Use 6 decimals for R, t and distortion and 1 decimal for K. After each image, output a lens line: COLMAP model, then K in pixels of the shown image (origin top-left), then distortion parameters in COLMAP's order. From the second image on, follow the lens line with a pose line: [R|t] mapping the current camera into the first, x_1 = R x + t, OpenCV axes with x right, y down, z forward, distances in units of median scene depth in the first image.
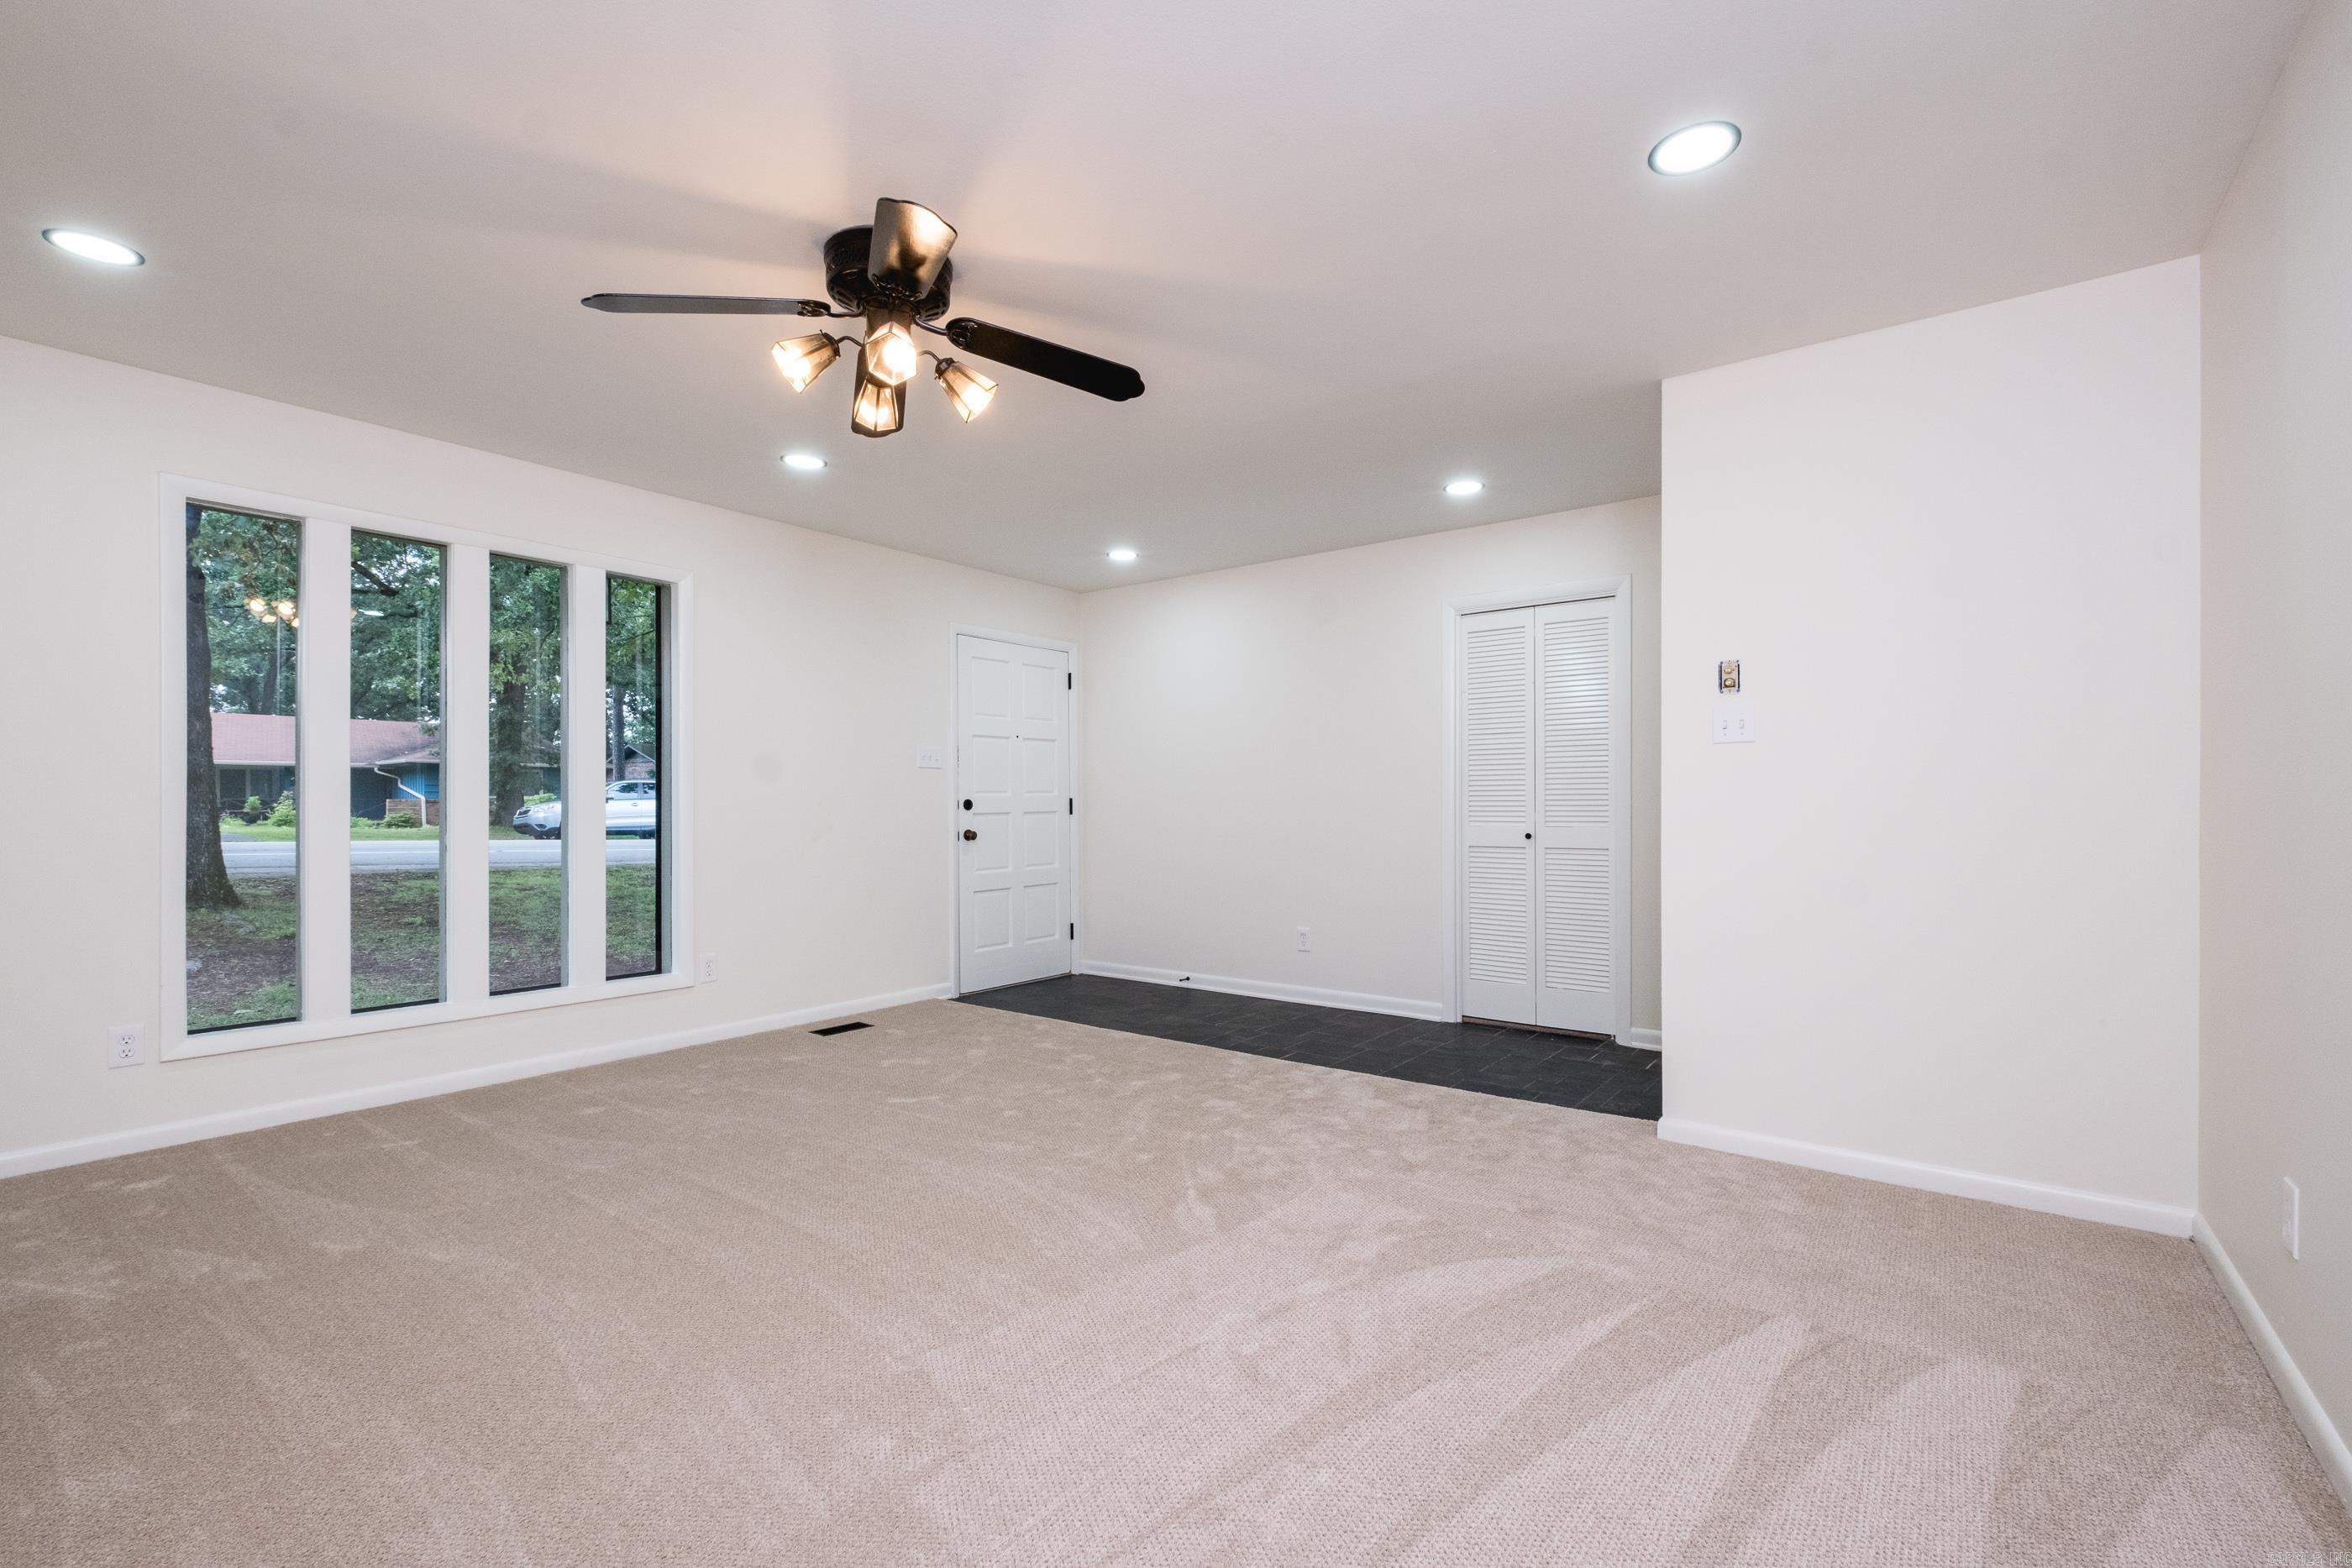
lens RADIAL K [[1079.9, 0, 1170.2], [0, 1079.9, 800.3], [0, 0, 1]] dist [0.013418, -0.008997]
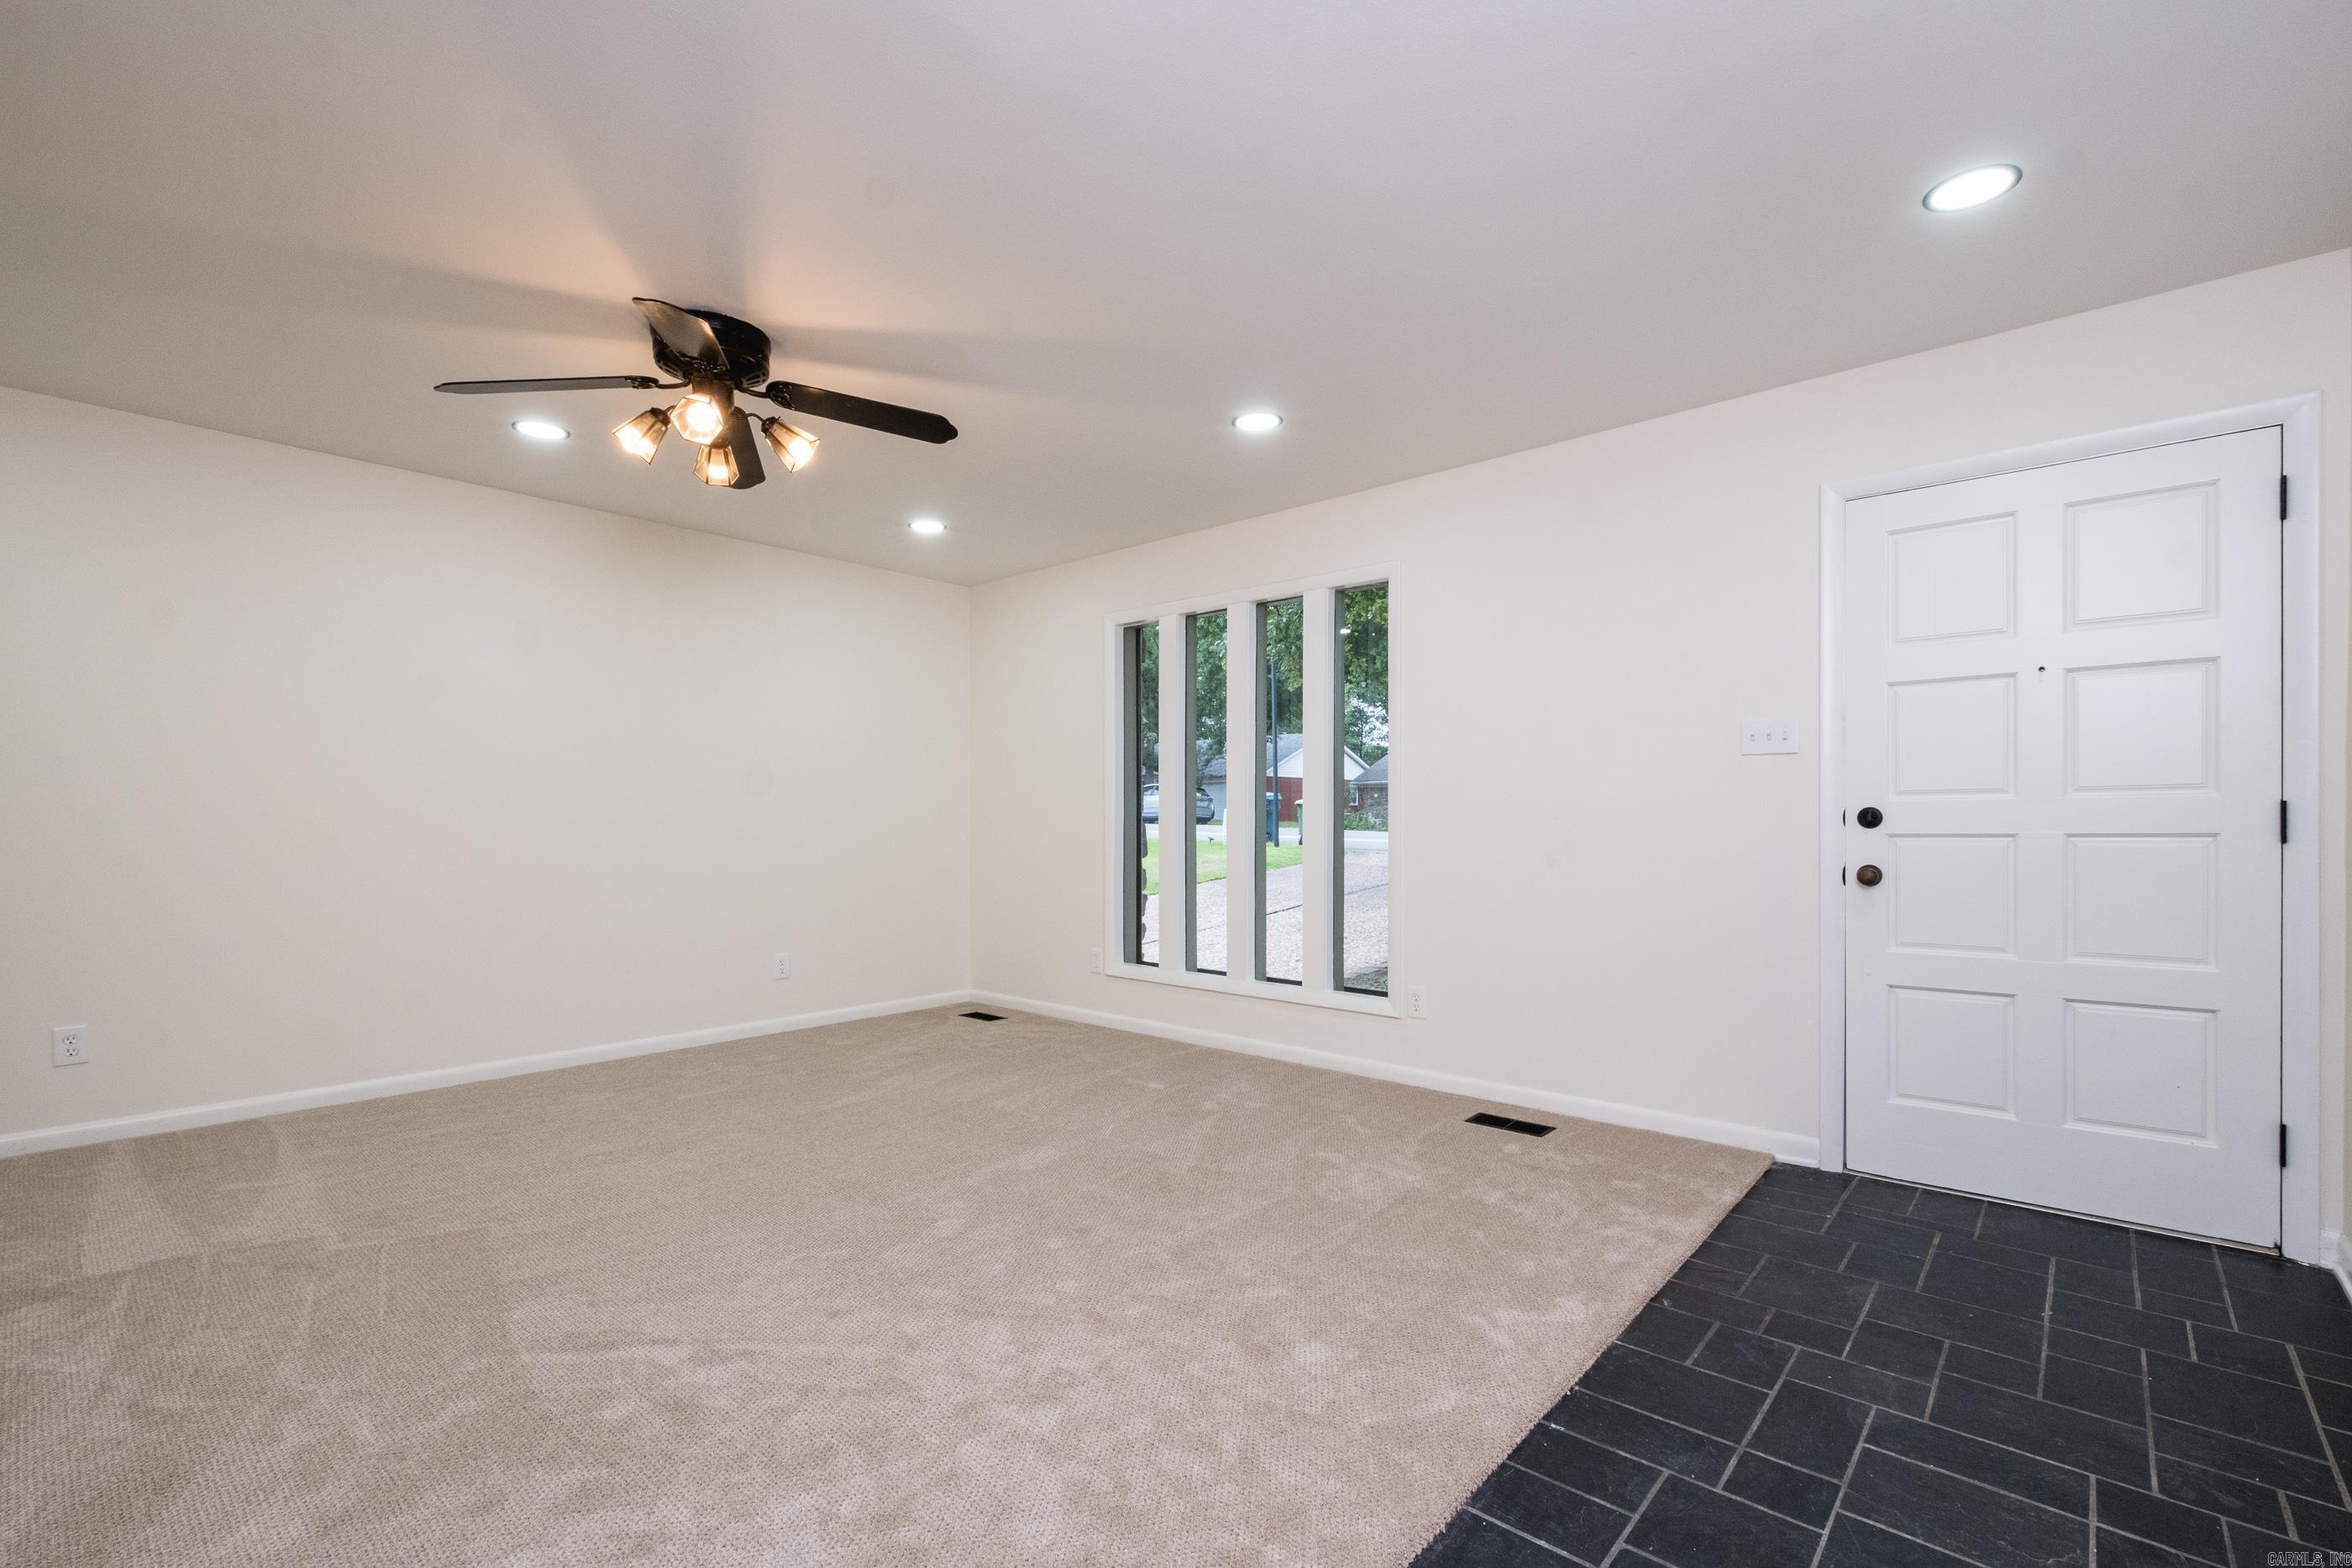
lens RADIAL K [[1059.8, 0, 1167.2], [0, 1059.8, 822.7], [0, 0, 1]] dist [0.011130, -0.008404]
pose [[-0.099044, 0.009612, -0.995037, 0.373393], [0.009445, 0.999917, 0.008719, -0.001151], [0.995038, -0.008534, -0.099127, 0.731379]]
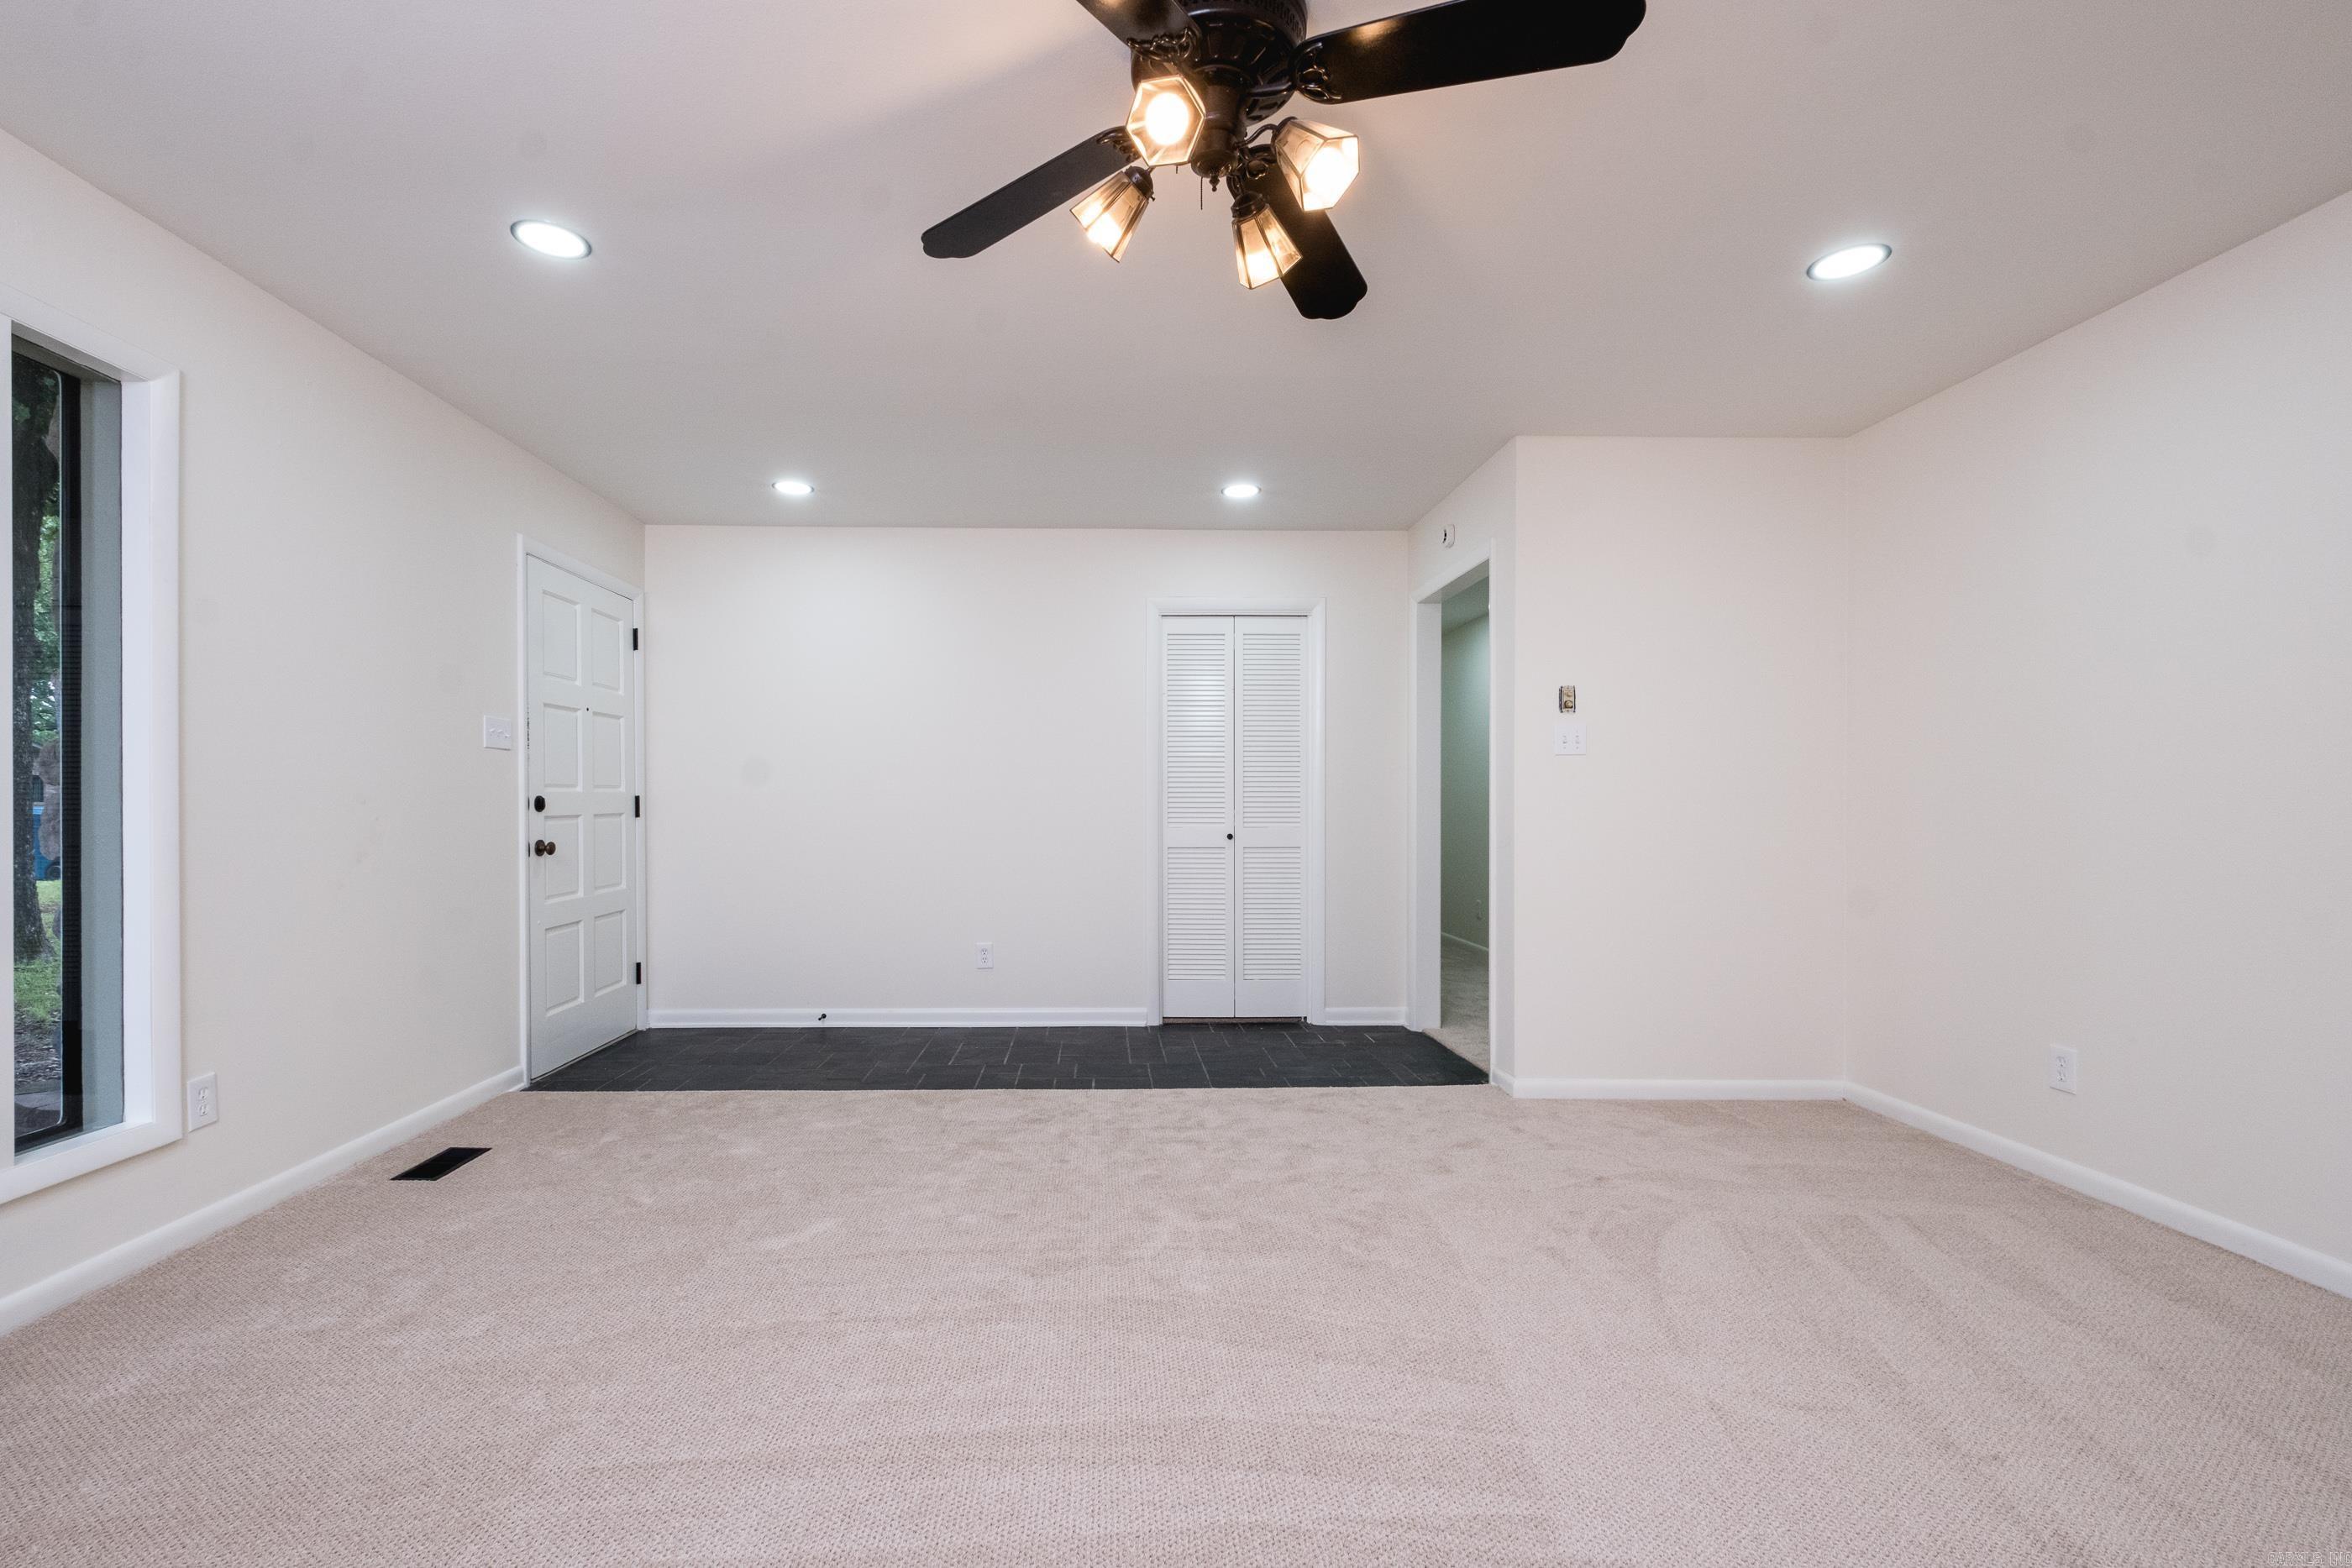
lens RADIAL K [[1059.8, 0, 1167.2], [0, 1059.8, 822.7], [0, 0, 1]] dist [0.011130, -0.008404]
pose [[0.761167, -0.006144, 0.648527, -0.331646], [-0.006120, 0.999843, 0.016656, 0.002584], [-0.648527, -0.016647, 0.761009, 0.232351]]
